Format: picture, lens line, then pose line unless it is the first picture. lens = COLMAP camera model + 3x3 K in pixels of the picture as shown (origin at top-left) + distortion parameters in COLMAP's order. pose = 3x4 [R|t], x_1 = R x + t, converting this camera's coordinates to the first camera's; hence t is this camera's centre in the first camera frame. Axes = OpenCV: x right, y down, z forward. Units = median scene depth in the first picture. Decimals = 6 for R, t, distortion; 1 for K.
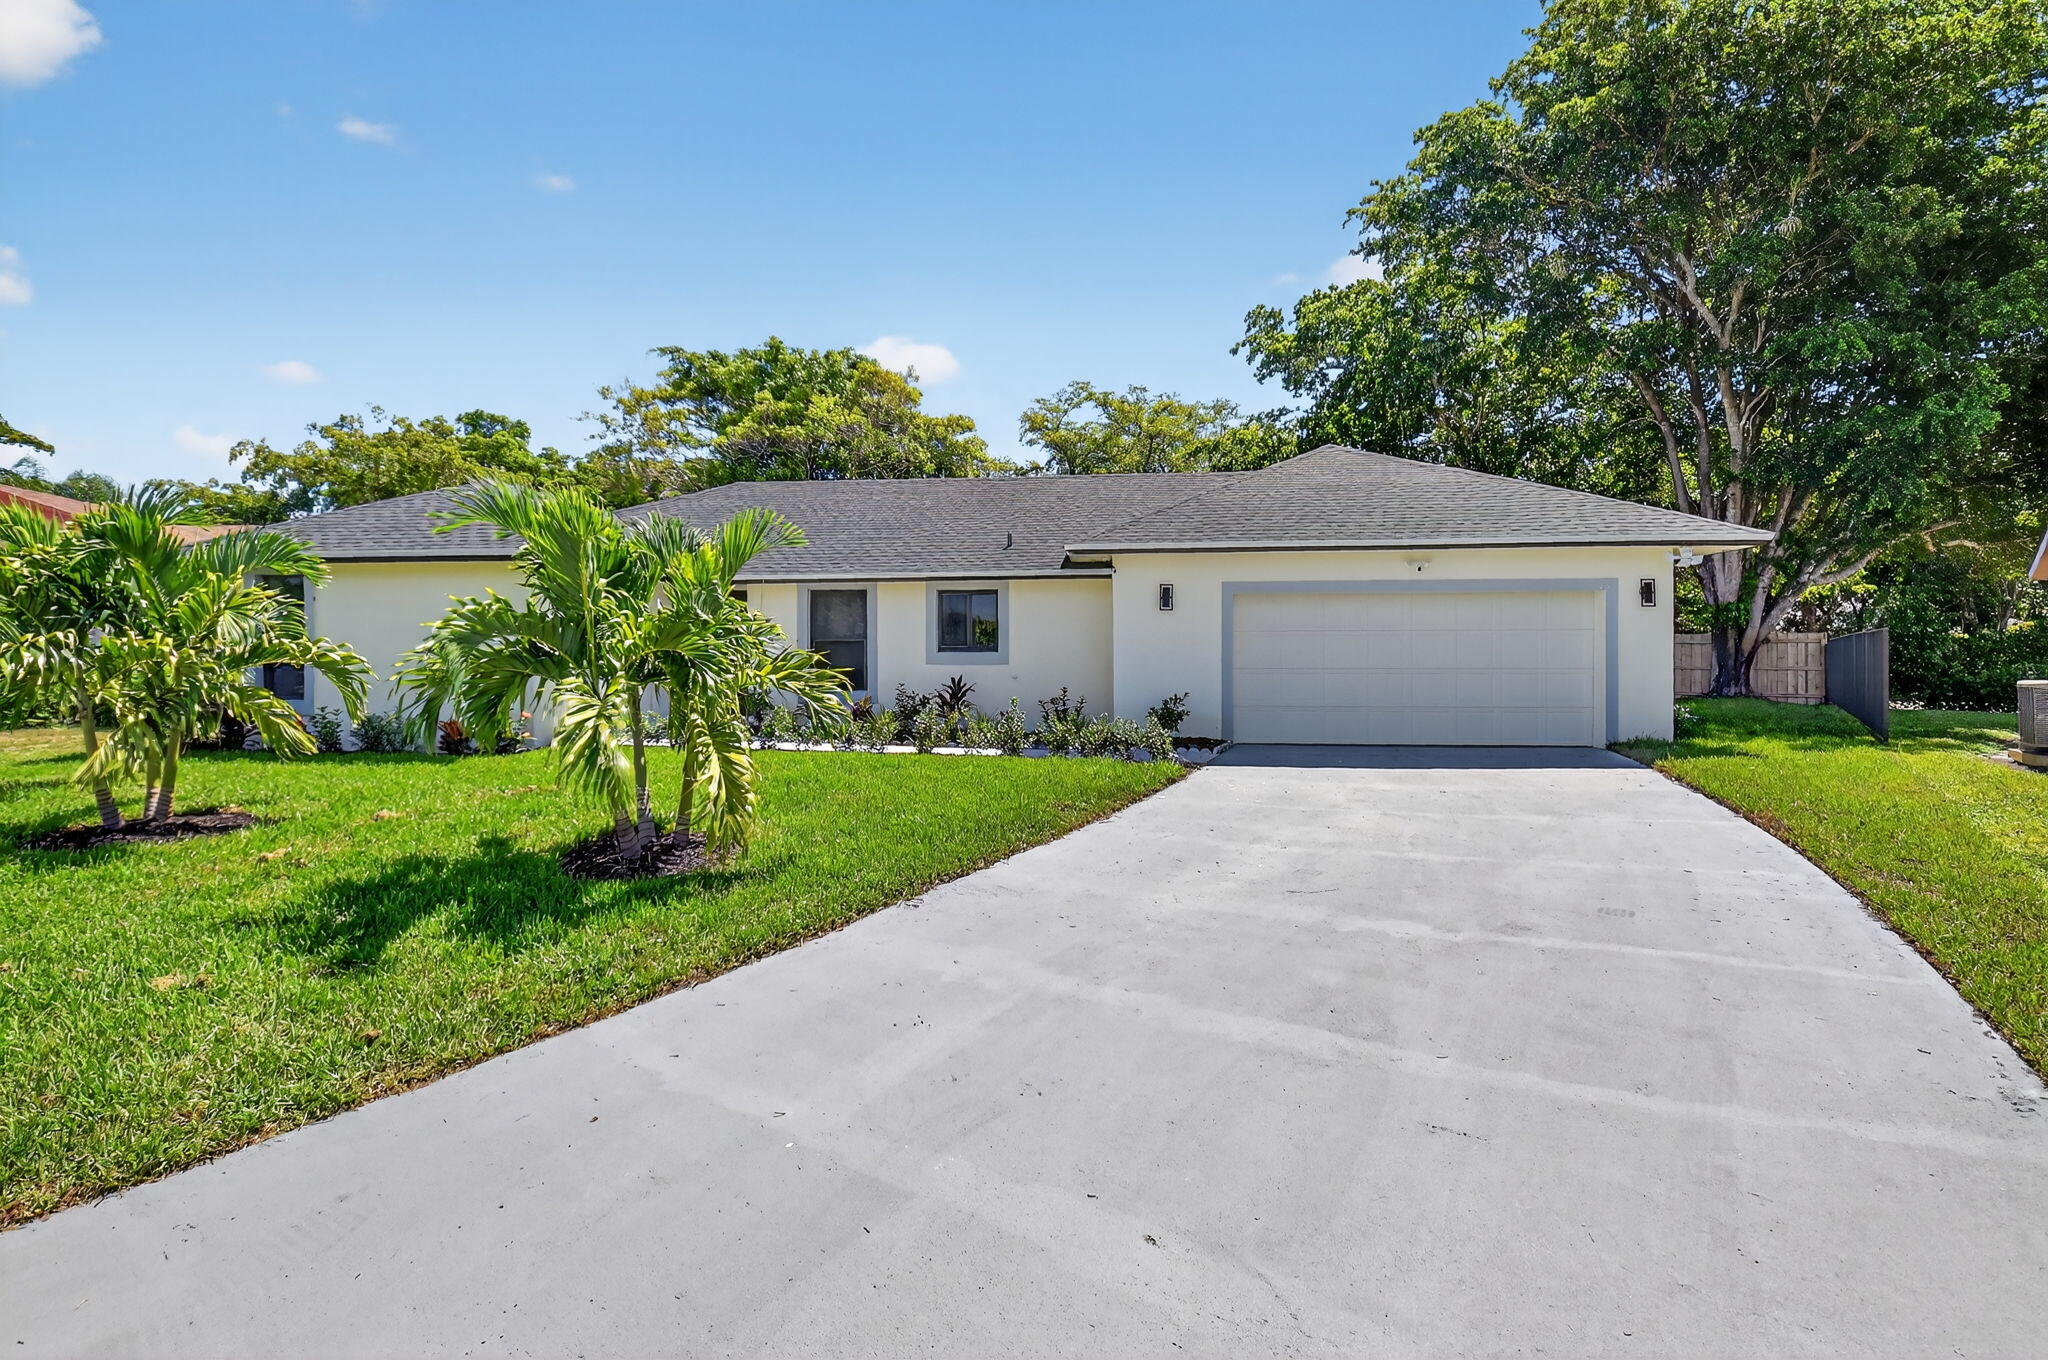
lens RADIAL K [[930.8, 0, 1034.8], [0, 930.8, 660.3], [0, 0, 1]] dist [0.024096, -0.034513]
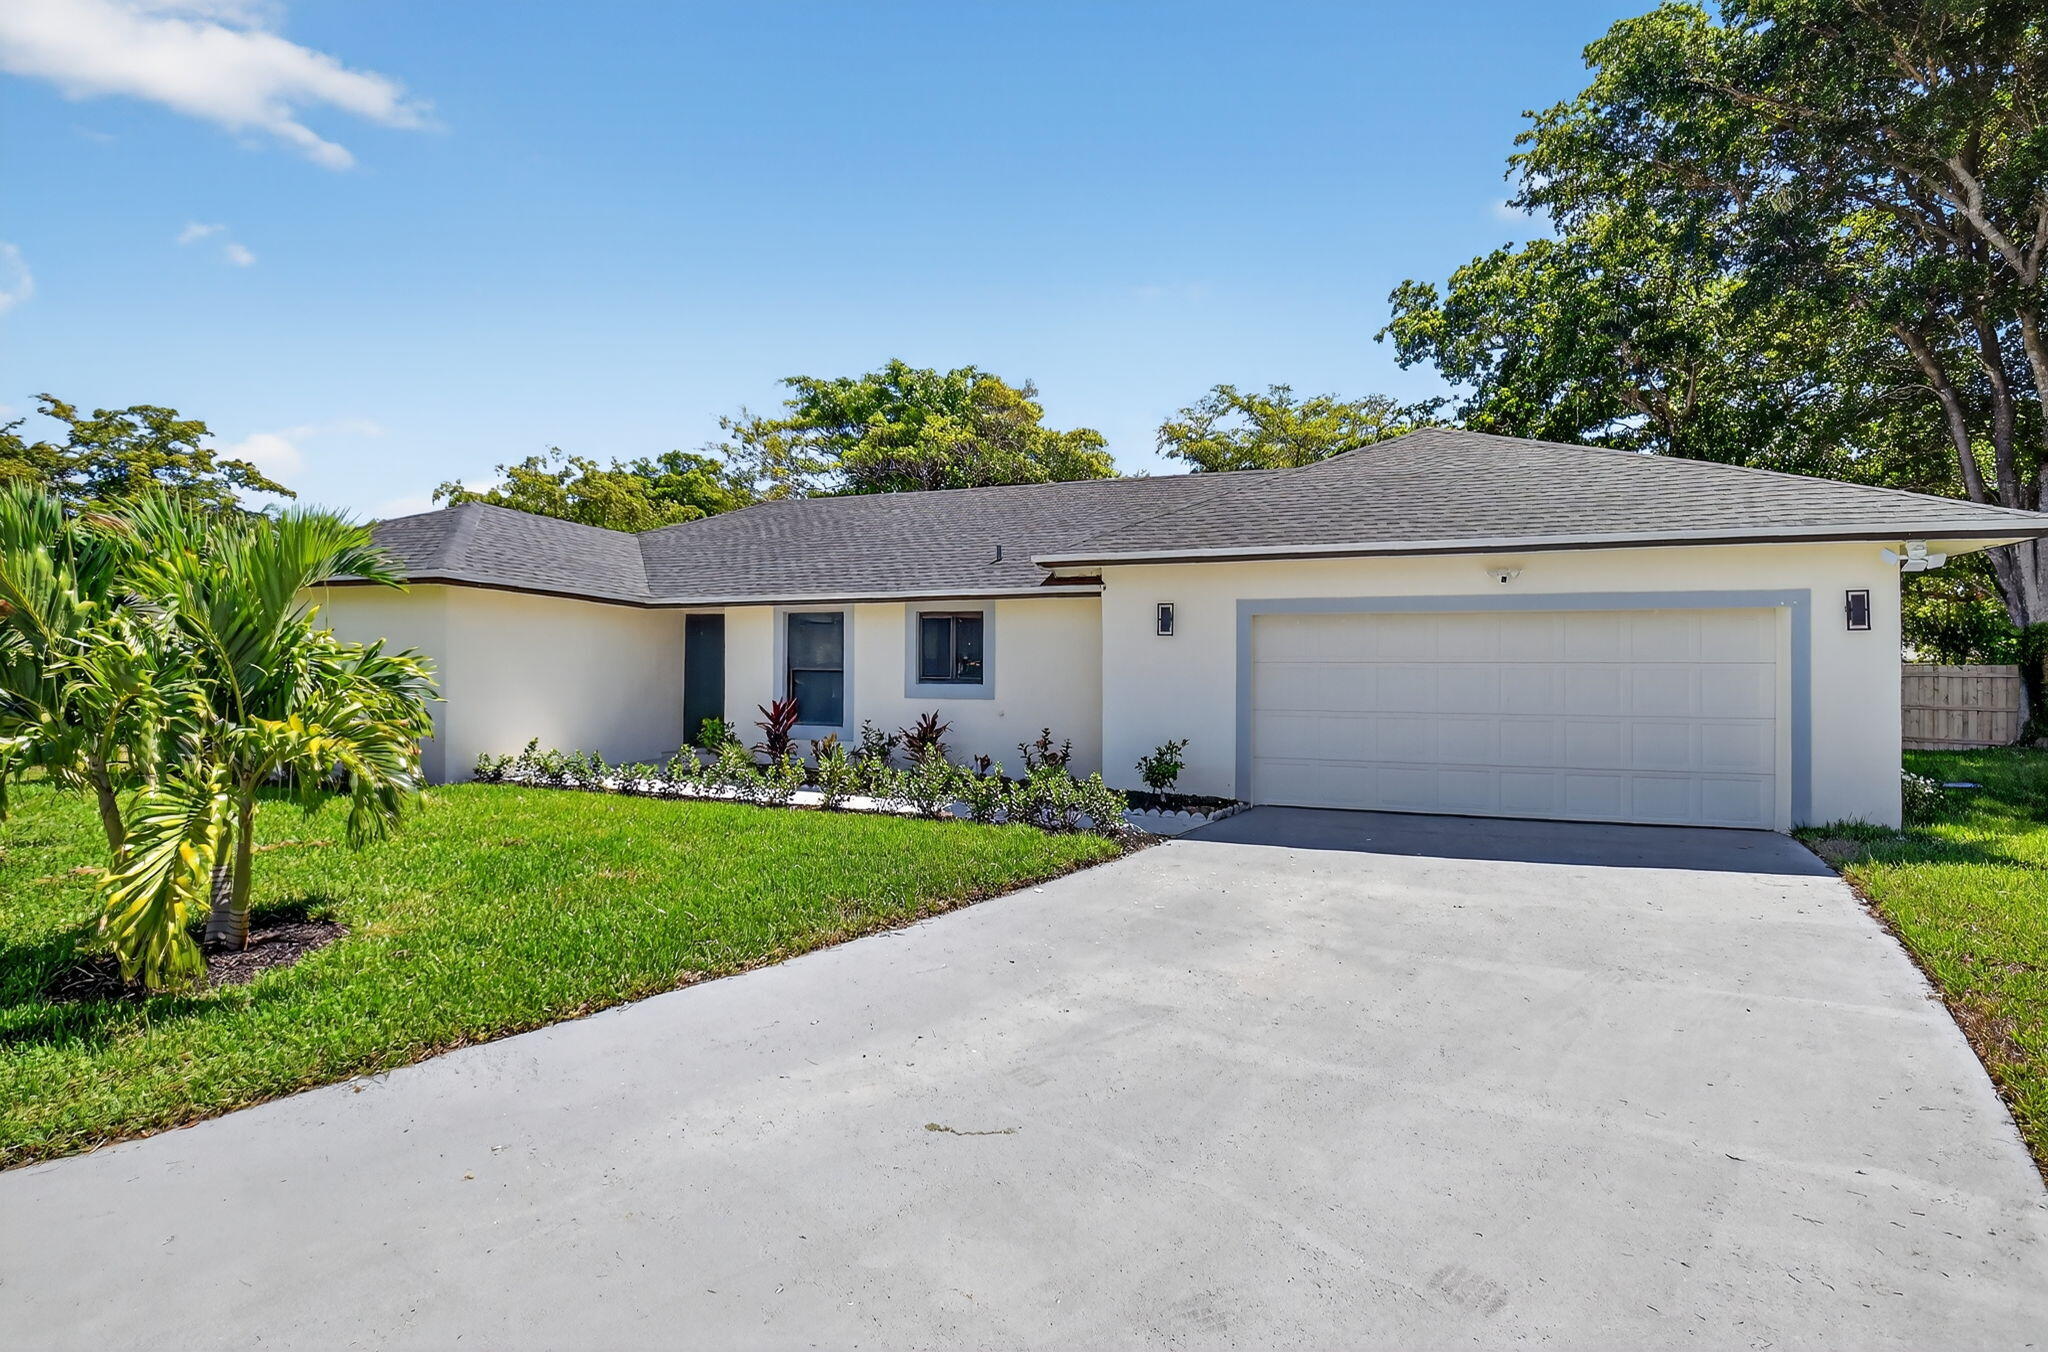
lens RADIAL K [[921.7, 0, 1024.0], [0, 921.7, 676.0], [0, 0, 1]] dist [-0.003217, -0.013900]
pose [[0.973474, 0.008713, -0.228630, 0.101039], [-0.010152, 0.999935, -0.005120, -0.006841], [0.228571, 0.007306, 0.973500, 0.099922]]
